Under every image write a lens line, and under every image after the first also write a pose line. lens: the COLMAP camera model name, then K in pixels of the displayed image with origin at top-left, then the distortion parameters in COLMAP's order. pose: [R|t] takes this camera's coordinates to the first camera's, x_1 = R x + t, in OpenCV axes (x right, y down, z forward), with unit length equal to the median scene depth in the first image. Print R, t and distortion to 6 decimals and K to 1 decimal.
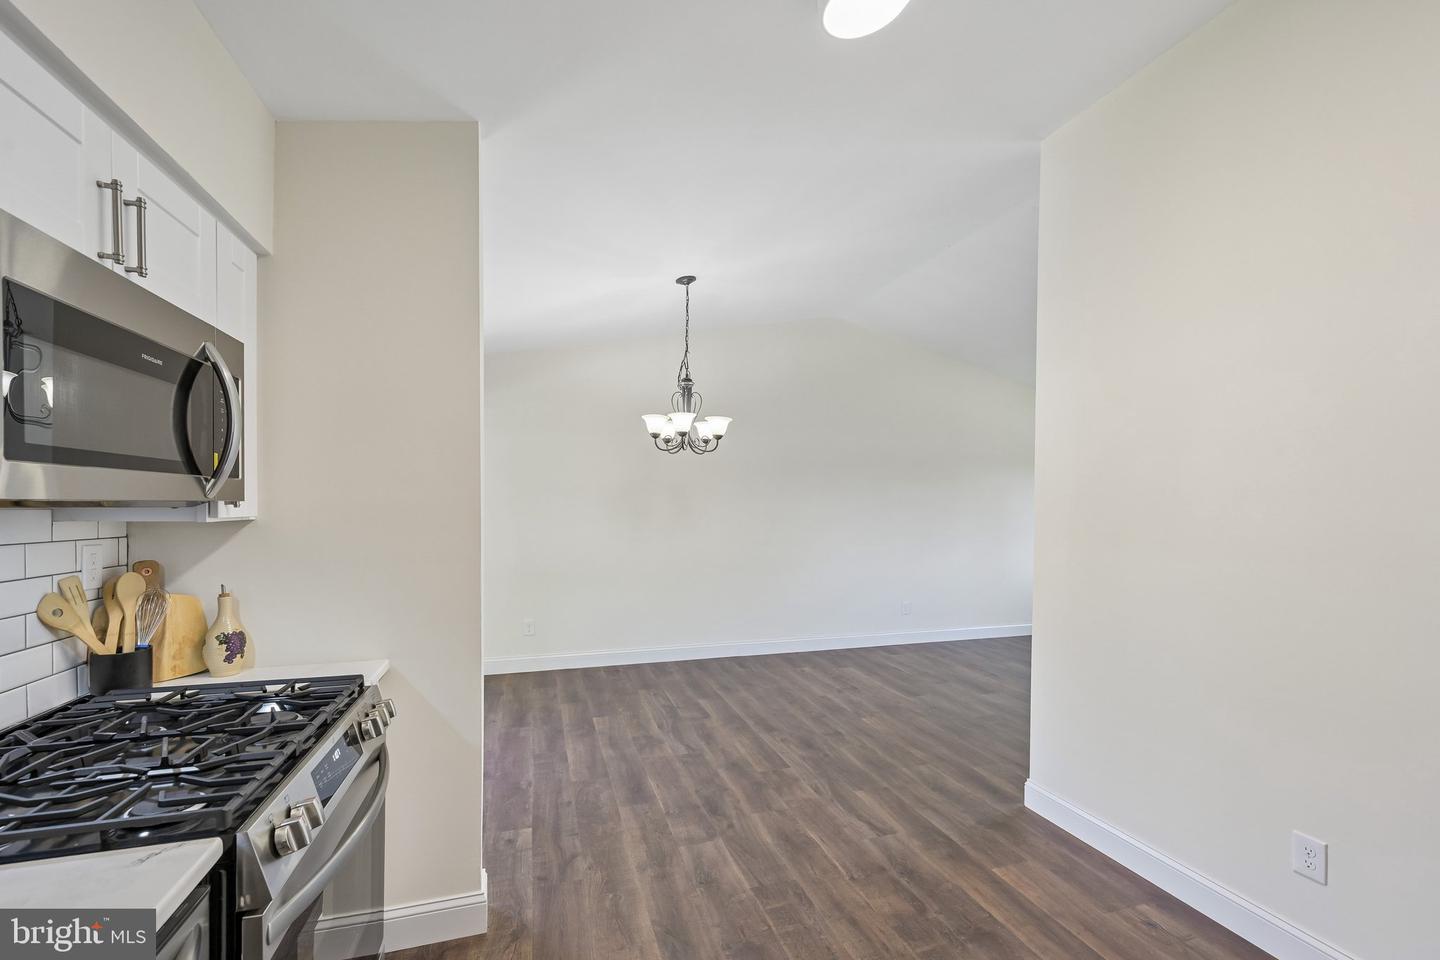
lens RADIAL K [[592.0, 0, 718.2], [0, 592.0, 503.0], [0, 0, 1]] dist [-0.000228, -0.000003]
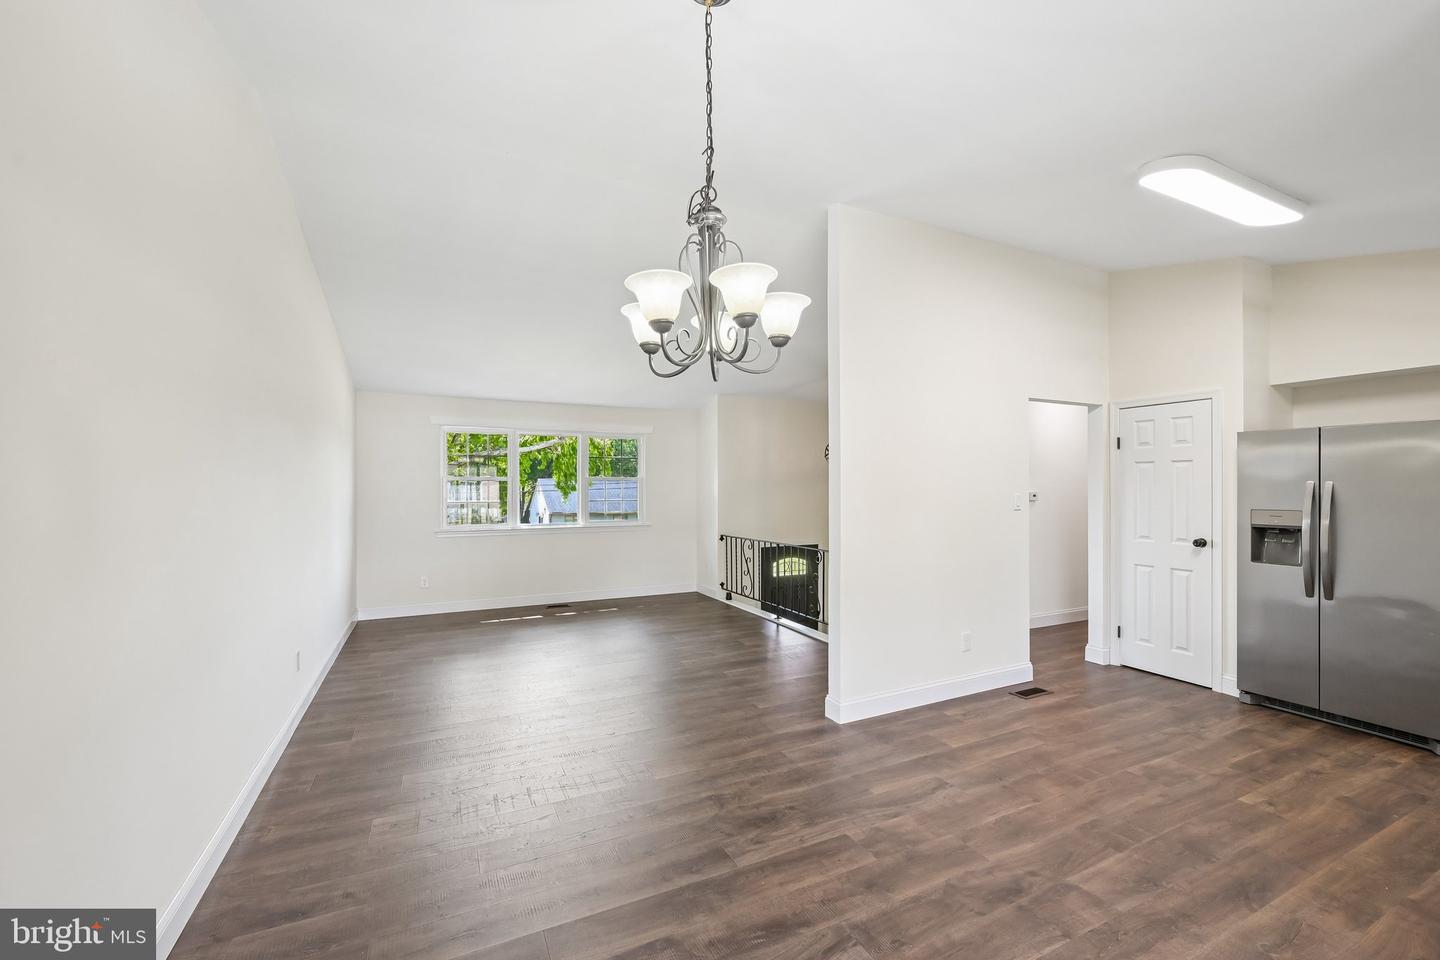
lens RADIAL K [[577.1, 0, 720.0], [0, 577.1, 480.0], [0, 0, 1]] dist [0.000687, 0.000024]
pose [[-0.143199, -0.001263, 0.989693, -0.472645], [-0.006211, 0.999981, 0.000377, -0.006980], [-0.989674, -0.006093, -0.143205, 1.017230]]
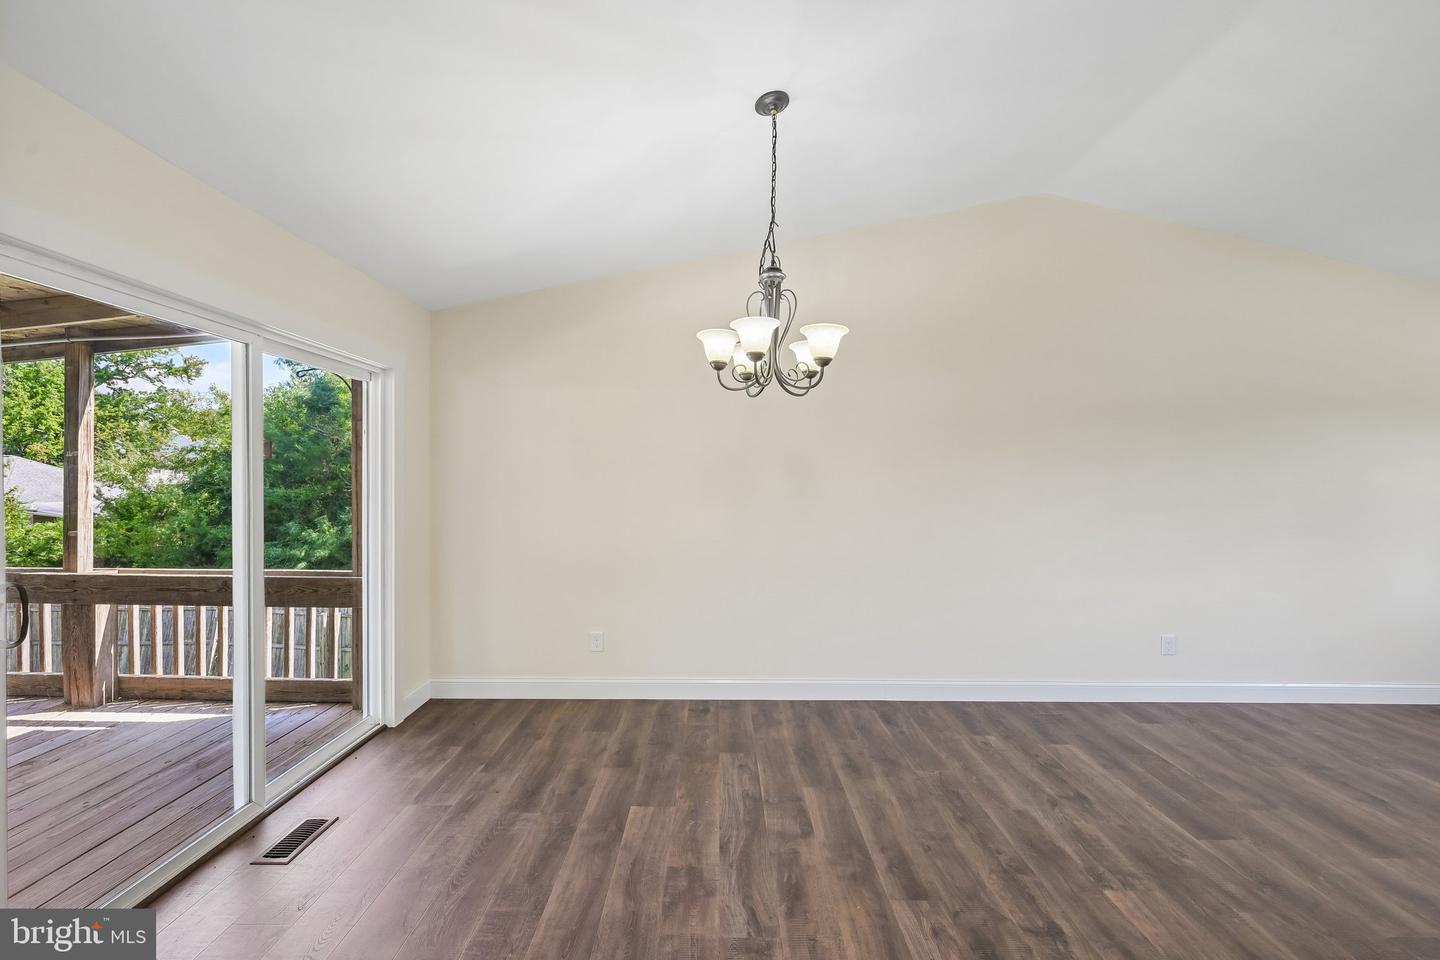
lens RADIAL K [[581.4, 0, 719.3], [0, 581.4, 491.3], [0, 0, 1]] dist [0.000542, 0.000299]
pose [[0.954539, 0.004189, -0.298057, 0.069393], [0.001213, 0.999838, 0.017939, 0.003777], [0.298084, -0.017485, 0.954380, 0.413923]]
